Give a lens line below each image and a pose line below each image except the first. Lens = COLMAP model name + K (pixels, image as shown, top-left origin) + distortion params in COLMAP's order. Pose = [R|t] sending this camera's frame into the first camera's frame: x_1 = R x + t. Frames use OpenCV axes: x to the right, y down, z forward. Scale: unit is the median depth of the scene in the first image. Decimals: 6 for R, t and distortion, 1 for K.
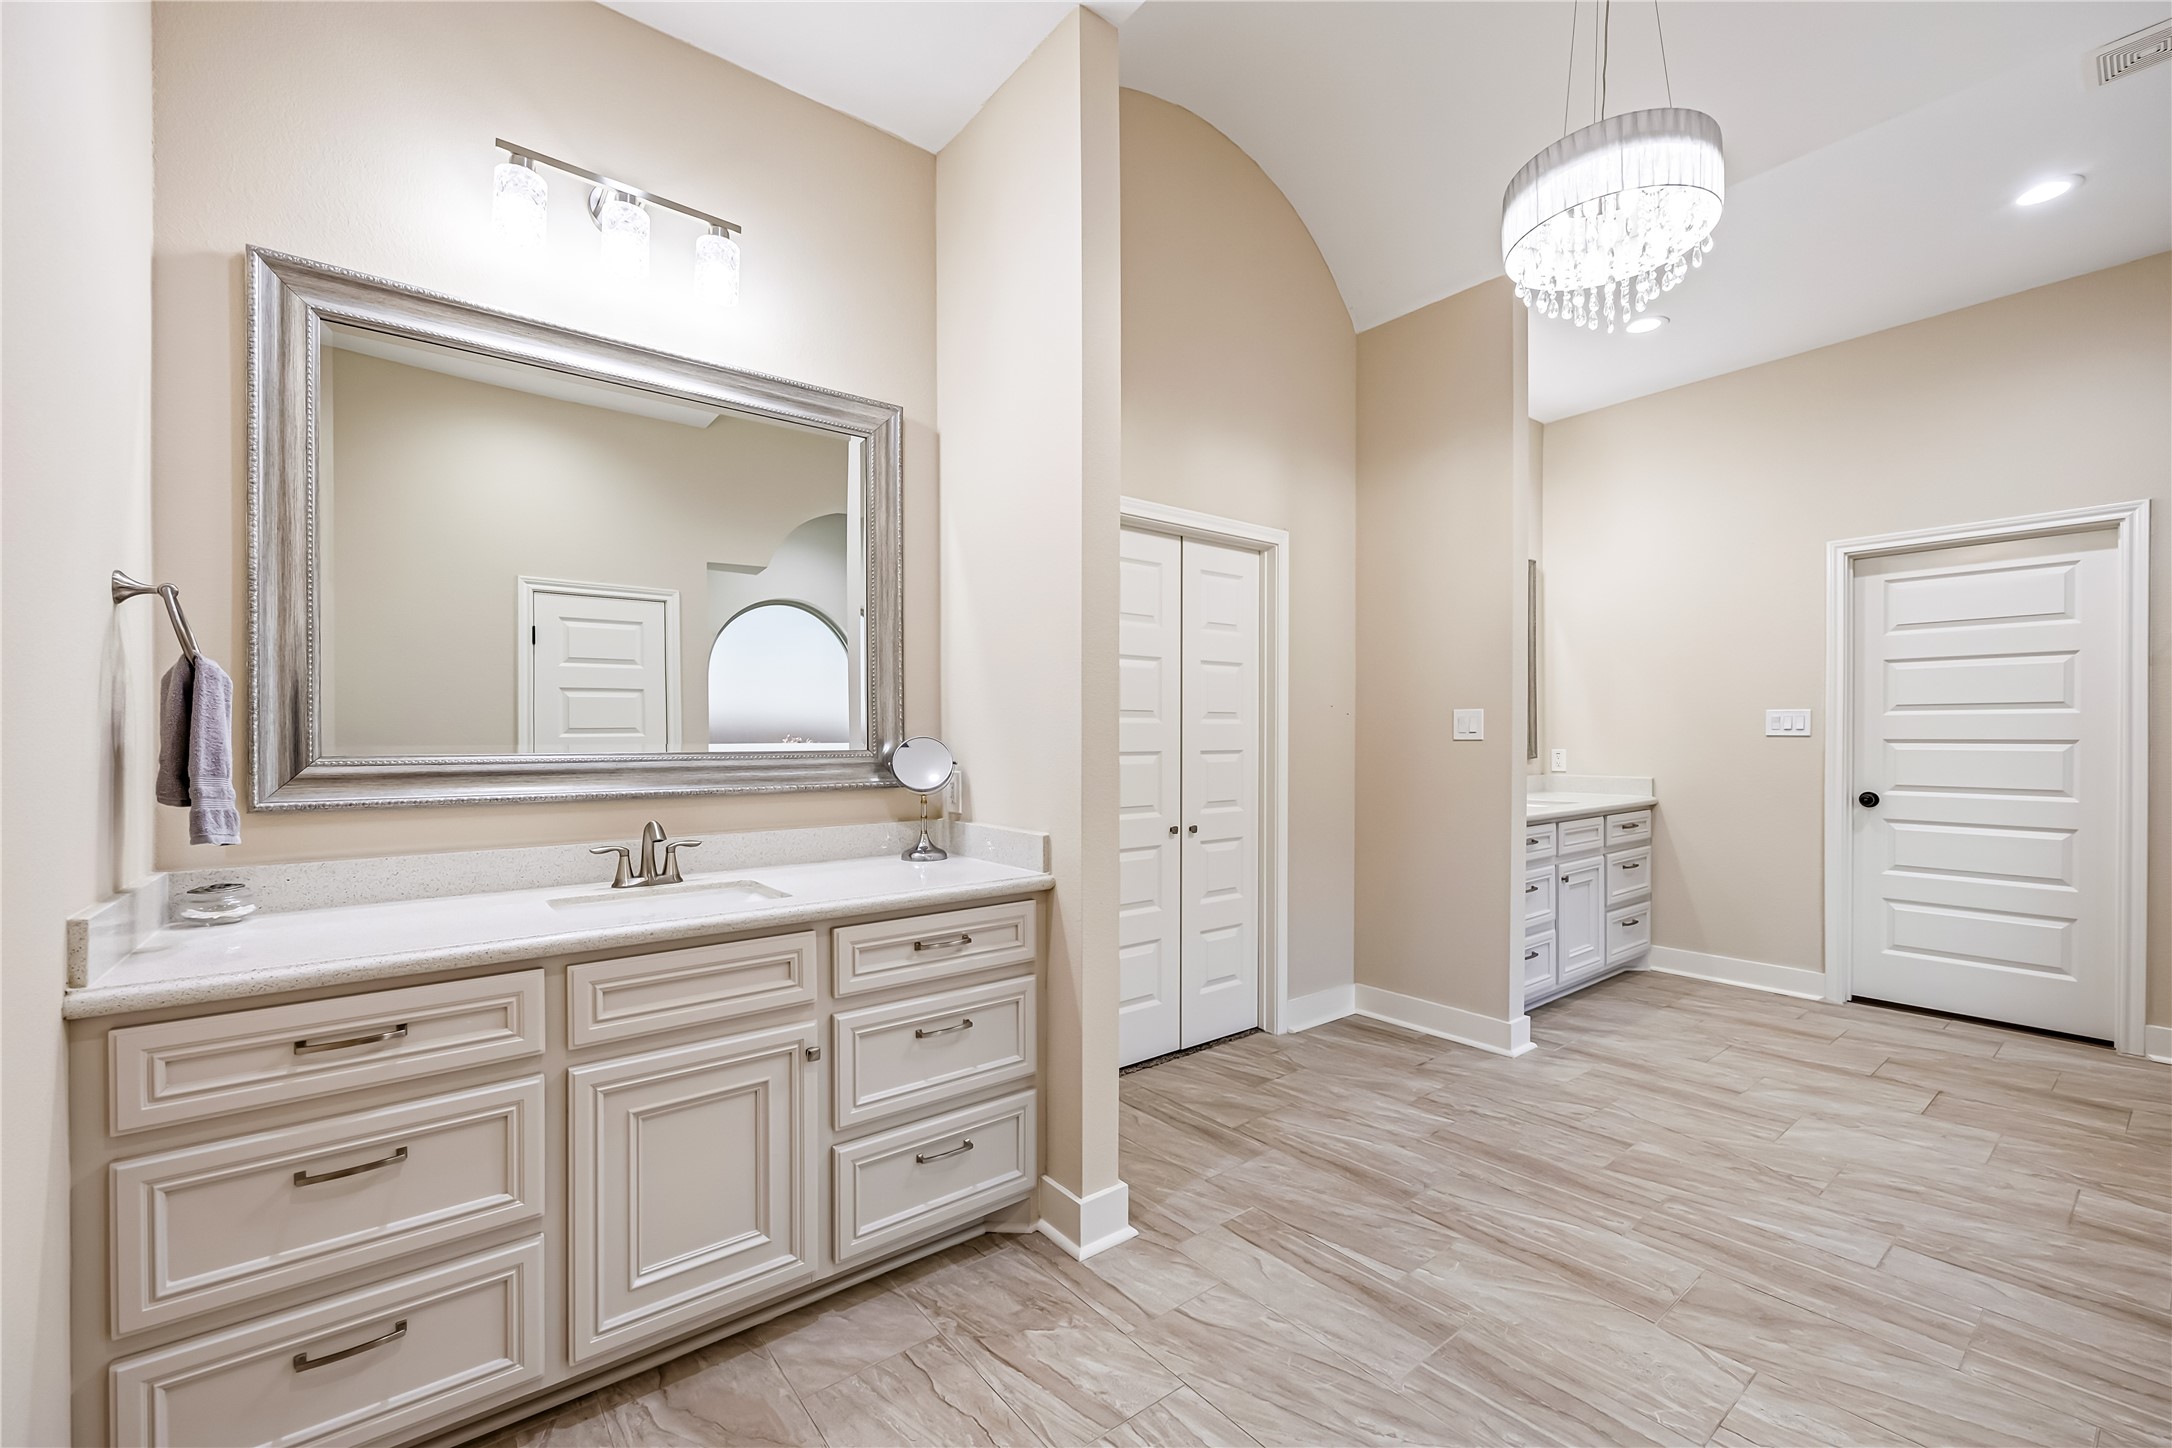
lens RADIAL K [[872.3, 0, 1078.2], [0, 872.3, 731.0], [0, 0, 1]] dist [-0.003694, -0.000148]
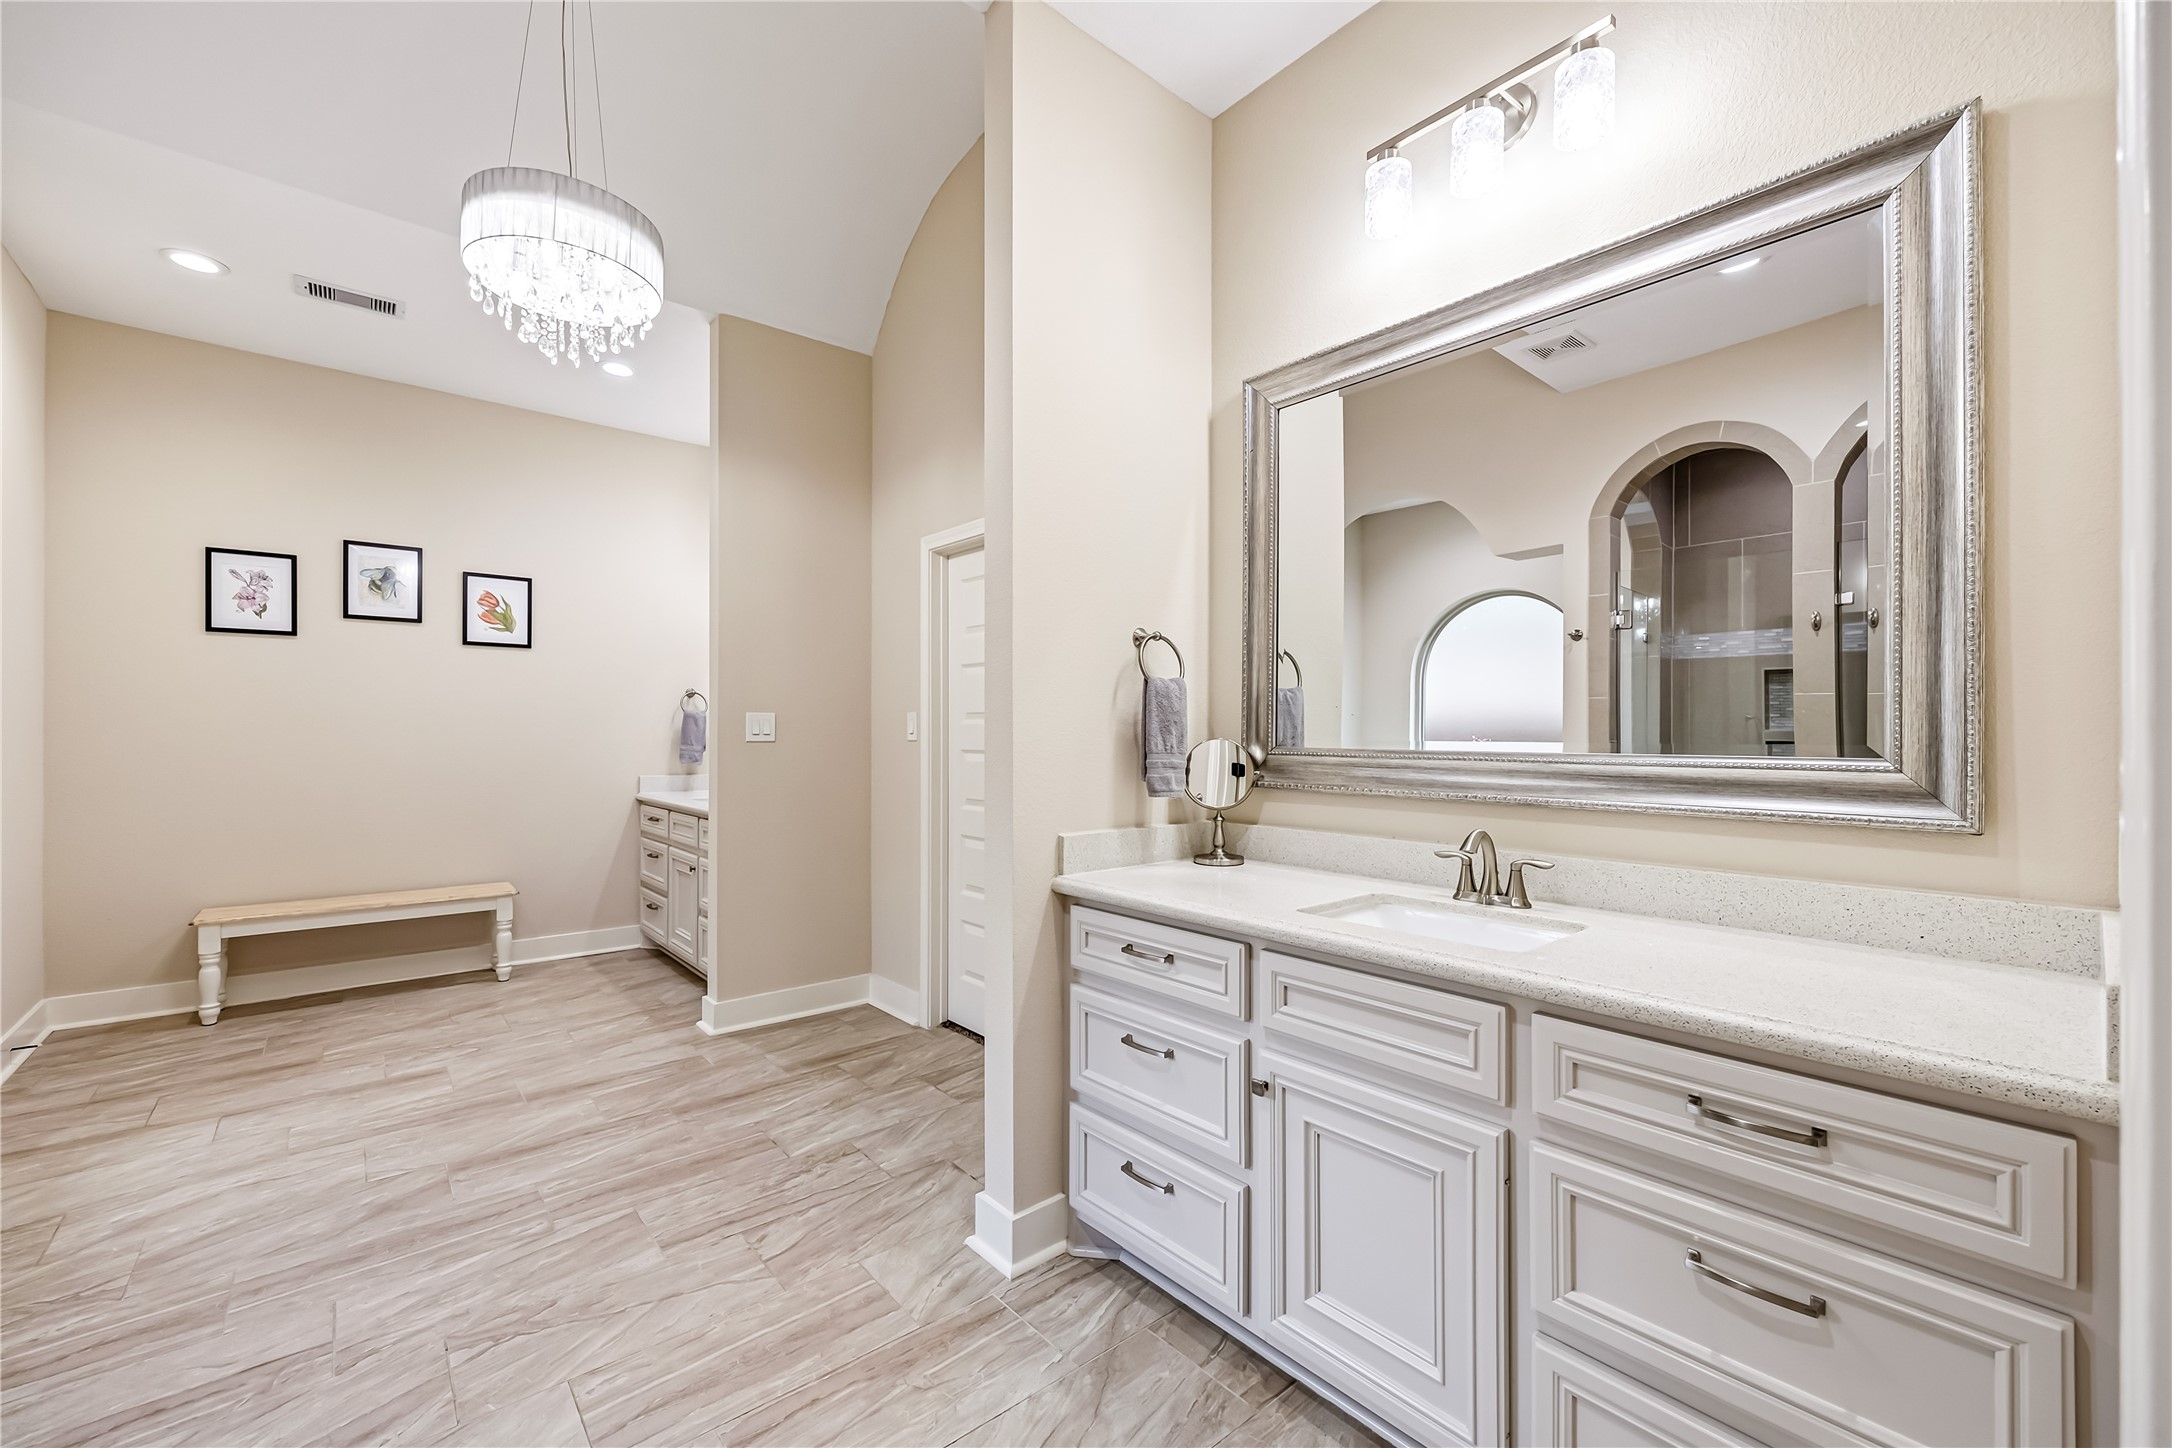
lens RADIAL K [[872.3, 0, 1079.8], [0, 872.3, 726.6], [0, 0, 1]] dist [-0.003694, -0.000148]
pose [[0.055877, -0.002780, -0.998434, 1.614134], [-0.000753, 0.999996, -0.002827, 0.001931], [0.998437, 0.000910, 0.055875, 1.485095]]
